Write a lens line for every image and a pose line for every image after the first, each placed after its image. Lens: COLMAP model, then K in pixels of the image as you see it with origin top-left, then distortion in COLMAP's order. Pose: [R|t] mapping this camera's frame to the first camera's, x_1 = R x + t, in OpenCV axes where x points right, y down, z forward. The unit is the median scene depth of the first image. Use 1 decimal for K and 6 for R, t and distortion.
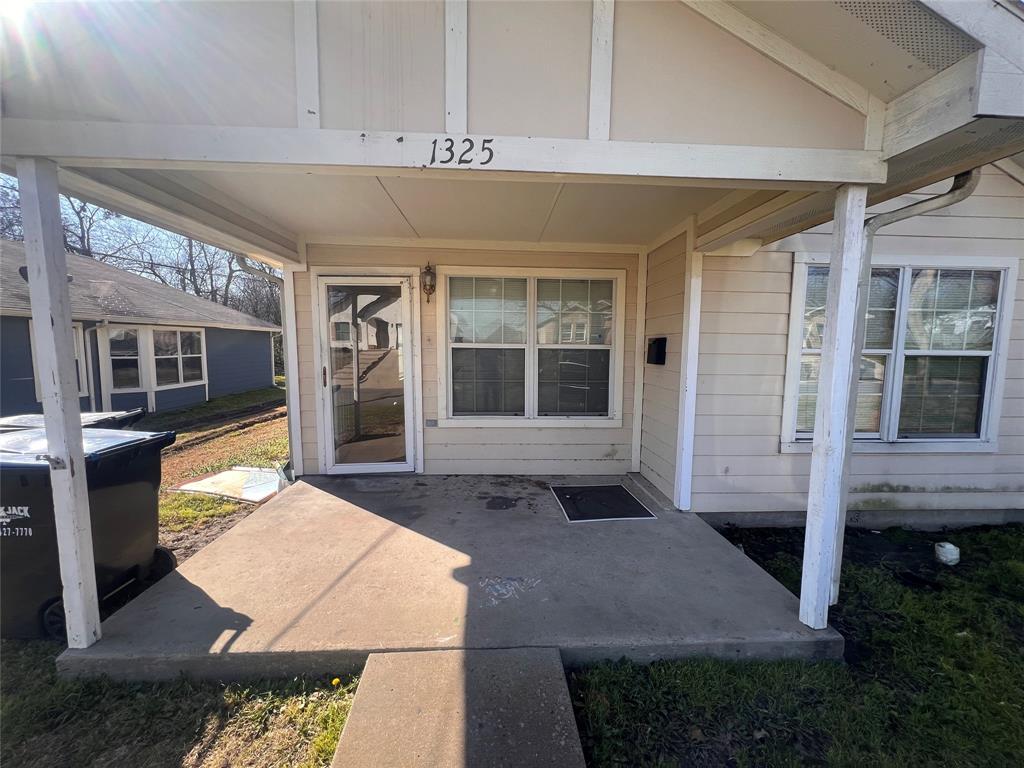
lens RADIAL K [[408.5, 0, 512.5], [0, 408.5, 383.4], [0, 0, 1]] dist [-0.000552, -0.000210]
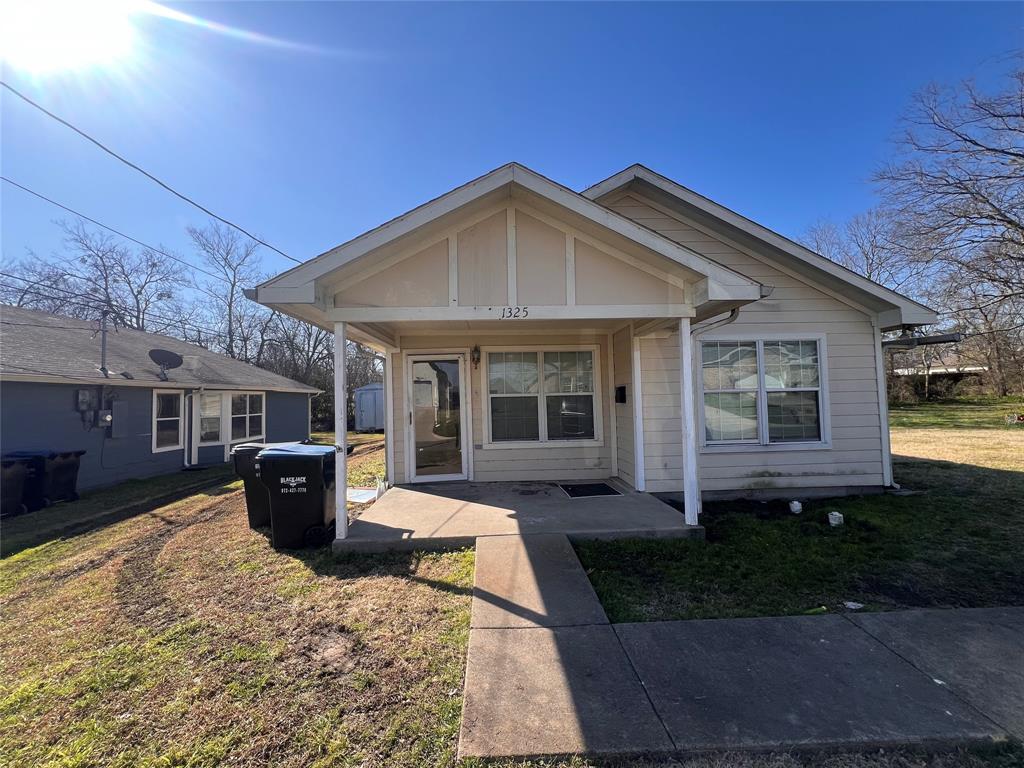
lens RADIAL K [[408.5, 0, 512.5], [0, 408.5, 383.4], [0, 0, 1]] dist [-0.000552, -0.000210]
pose [[0.999447, -0.033049, -0.003582, -0.068684], [0.032278, 0.990568, -0.133168, 0.082373], [0.007949, 0.132979, 0.991087, -0.642614]]
